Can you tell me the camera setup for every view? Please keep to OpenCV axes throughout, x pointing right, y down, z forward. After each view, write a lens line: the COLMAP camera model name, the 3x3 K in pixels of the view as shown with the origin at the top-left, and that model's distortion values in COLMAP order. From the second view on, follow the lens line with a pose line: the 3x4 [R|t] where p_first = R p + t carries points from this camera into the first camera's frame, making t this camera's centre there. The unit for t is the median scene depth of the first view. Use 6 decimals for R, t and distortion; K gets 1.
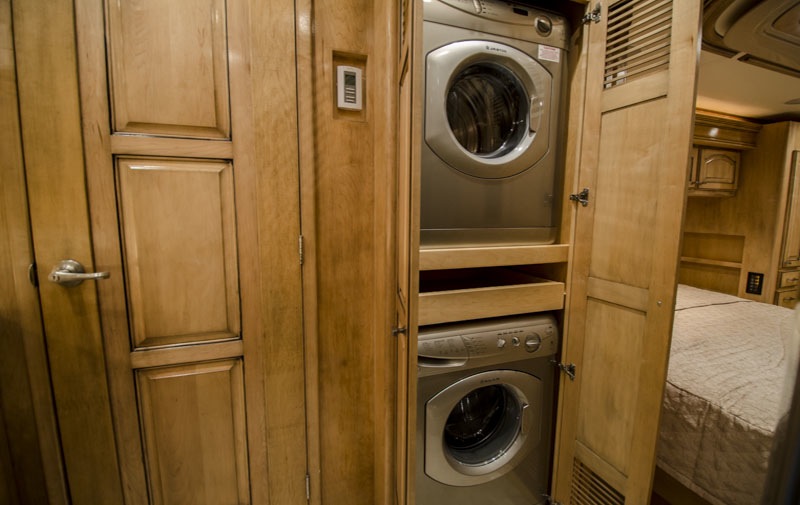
lens RADIAL K [[349.1, 0, 401.1], [0, 349.1, 250.6], [0, 0, 1]] dist [0.001852, -0.014959]
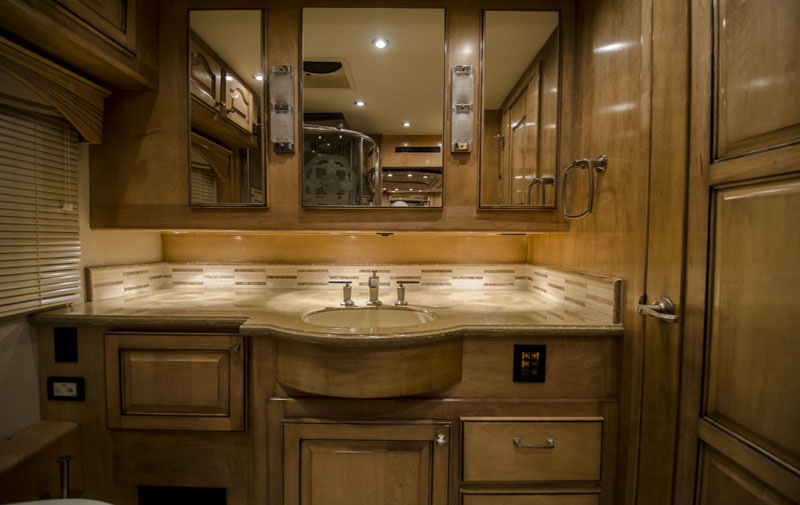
lens RADIAL K [[349.1, 0, 401.1], [0, 349.1, 250.6], [0, 0, 1]] dist [0.001852, -0.014959]
pose [[-0.342558, 0.025554, -0.939149, 0.256370], [-0.125268, 0.989462, 0.072615, -0.081288], [0.931108, 0.142520, -0.335747, 0.579525]]
